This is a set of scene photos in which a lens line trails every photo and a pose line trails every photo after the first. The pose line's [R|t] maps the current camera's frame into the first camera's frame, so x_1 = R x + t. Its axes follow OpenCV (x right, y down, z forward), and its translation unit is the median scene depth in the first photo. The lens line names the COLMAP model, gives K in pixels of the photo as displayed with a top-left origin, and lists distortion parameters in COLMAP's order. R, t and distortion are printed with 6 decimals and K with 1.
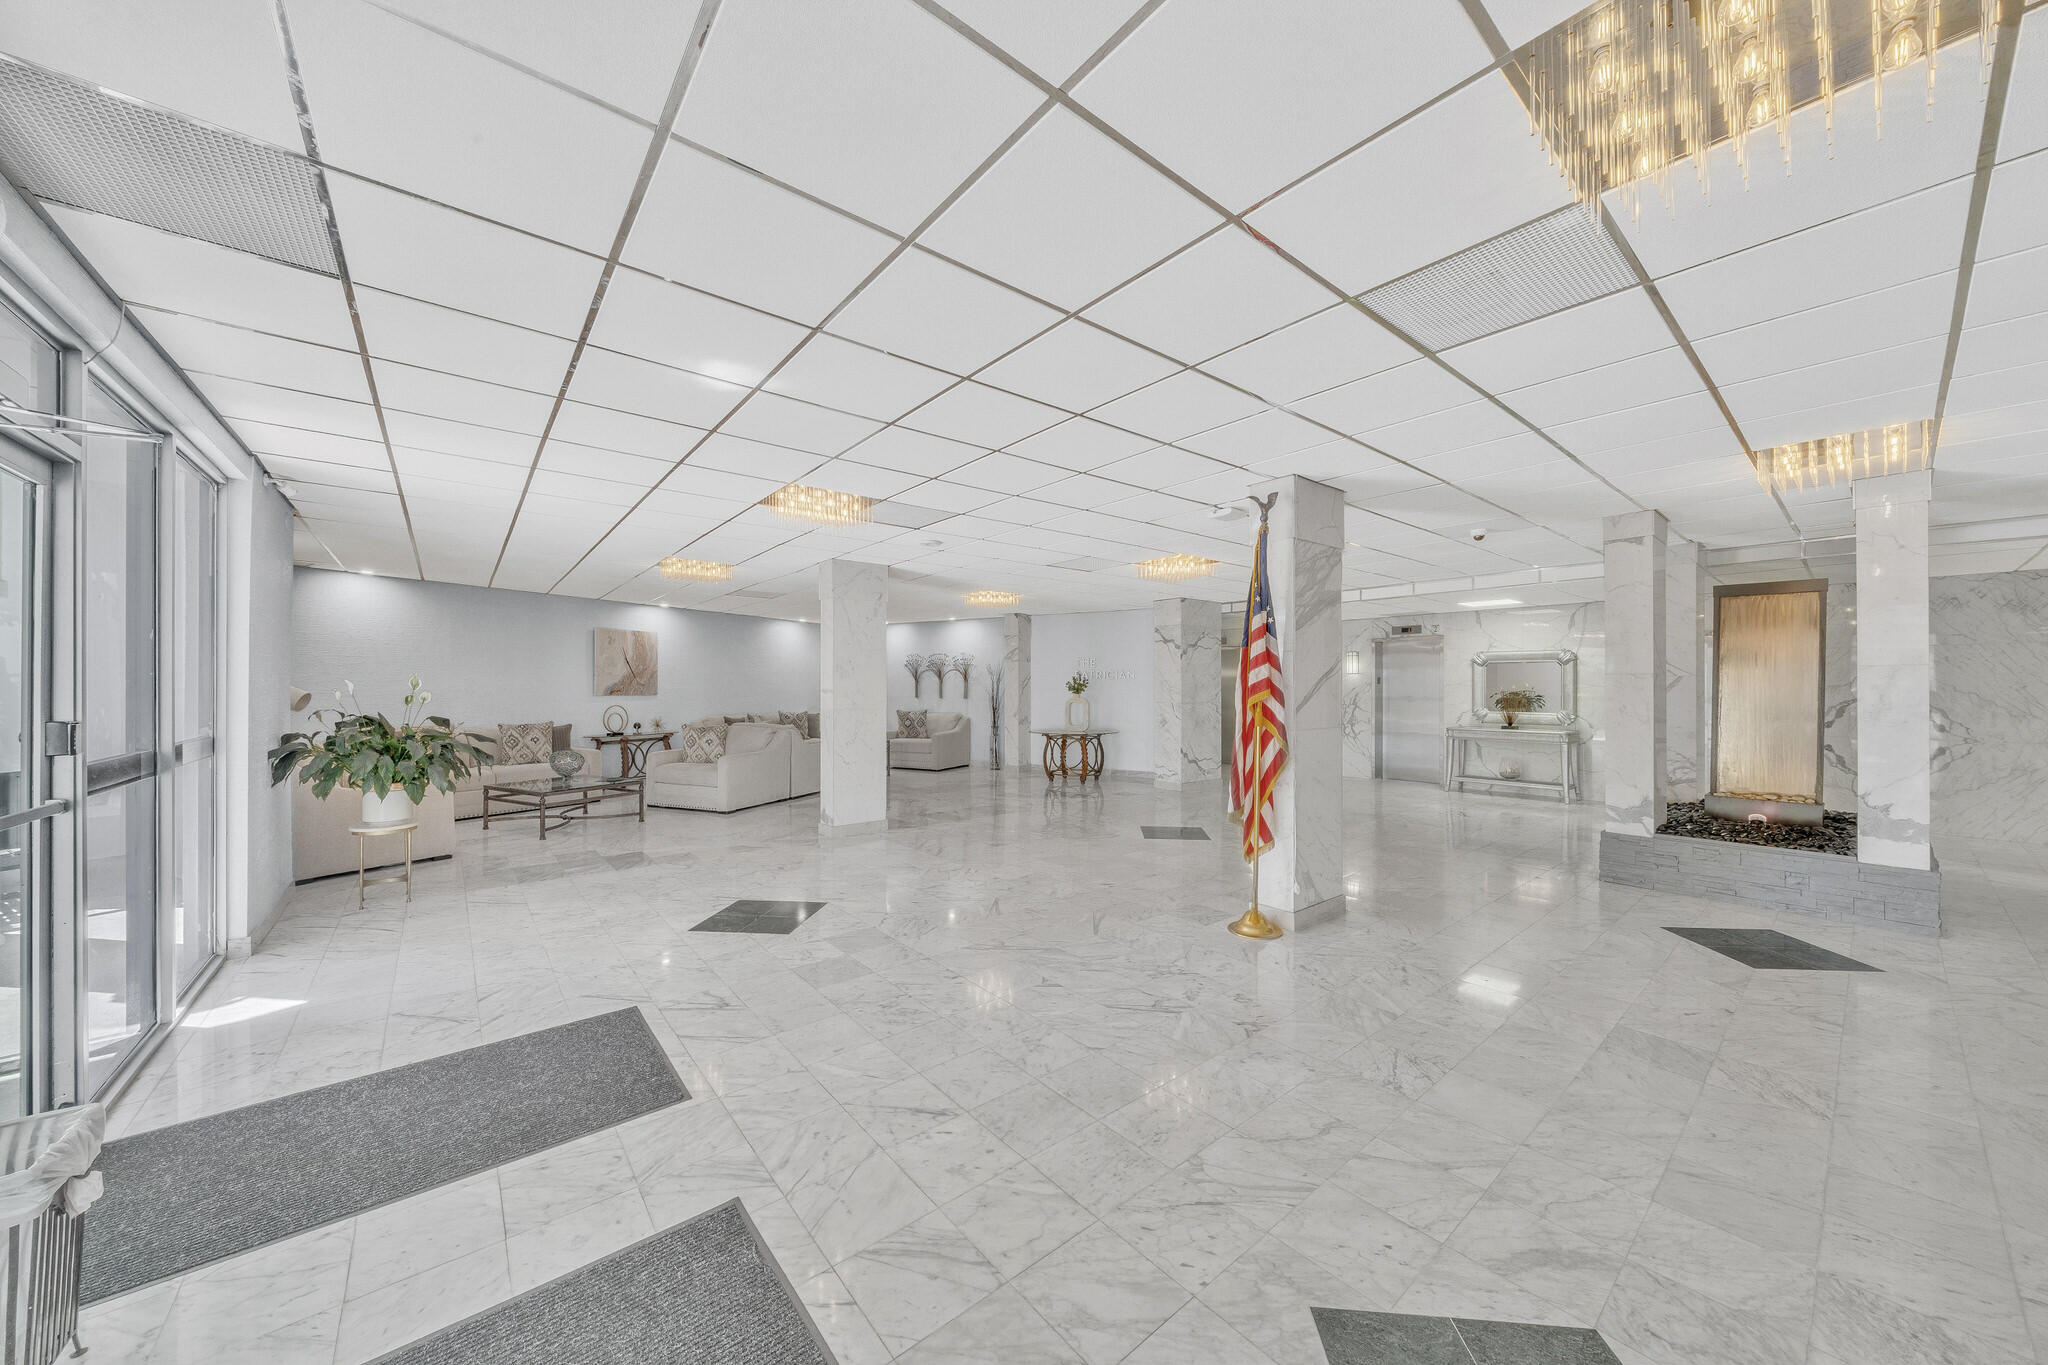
lens RADIAL K [[699.7, 0, 1036.1], [0, 699.7, 678.4], [0, 0, 1]] dist [-0.009722, -0.000055]
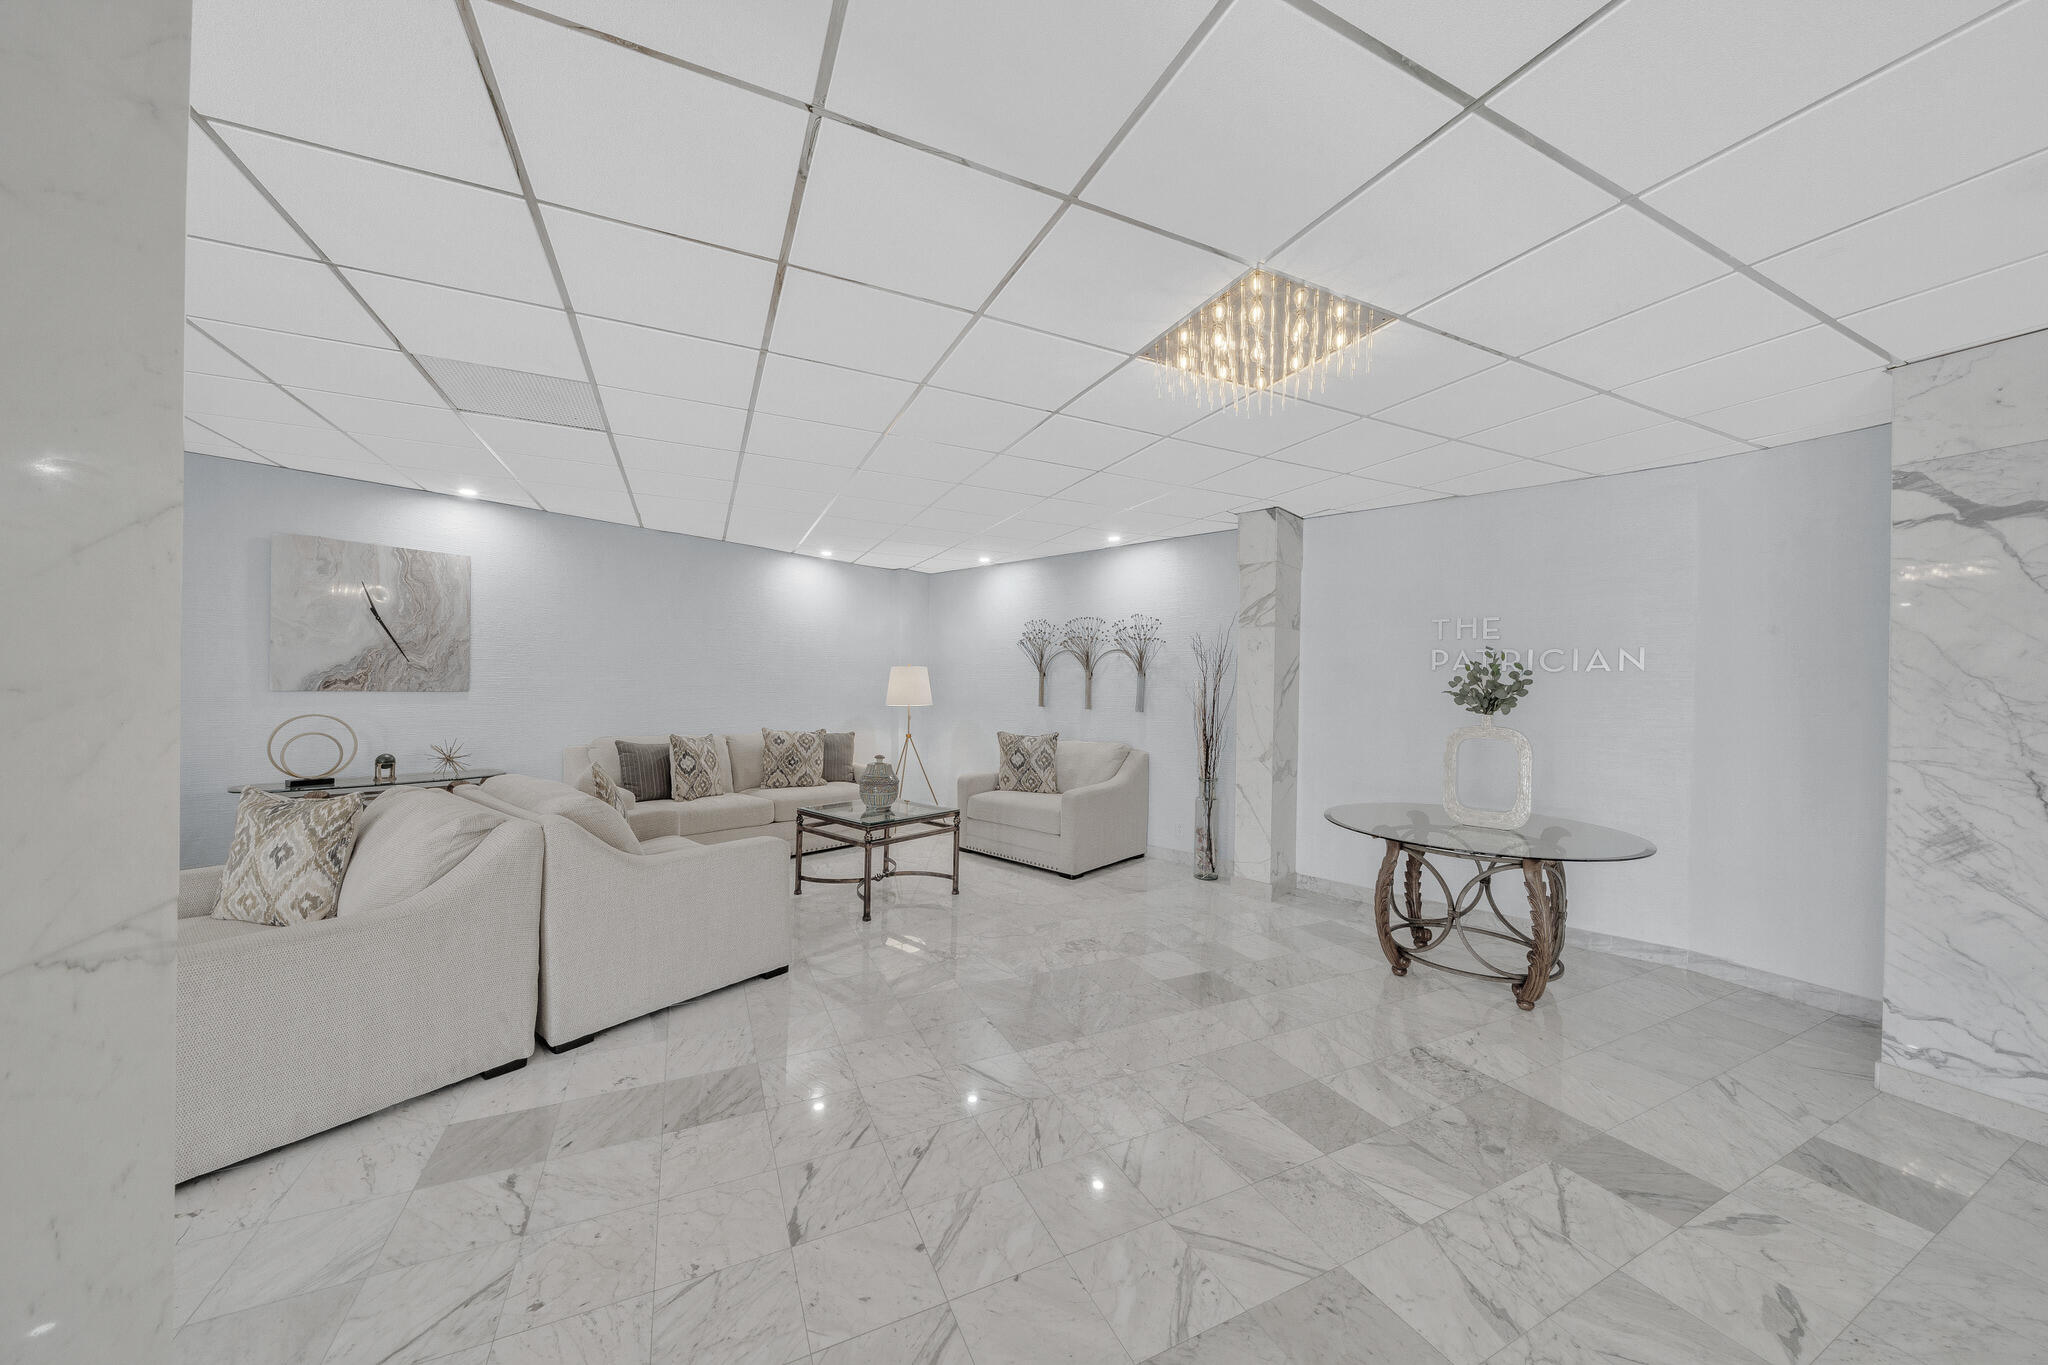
lens RADIAL K [[699.7, 0, 1025.1], [0, 699.7, 676.9], [0, 0, 1]] dist [-0.009722, -0.000055]
pose [[0.969990, 0.014291, -0.242723, -0.063466], [-0.015144, 0.999884, -0.001647, 0.007564], [0.242671, 0.005273, 0.970094, 0.539214]]
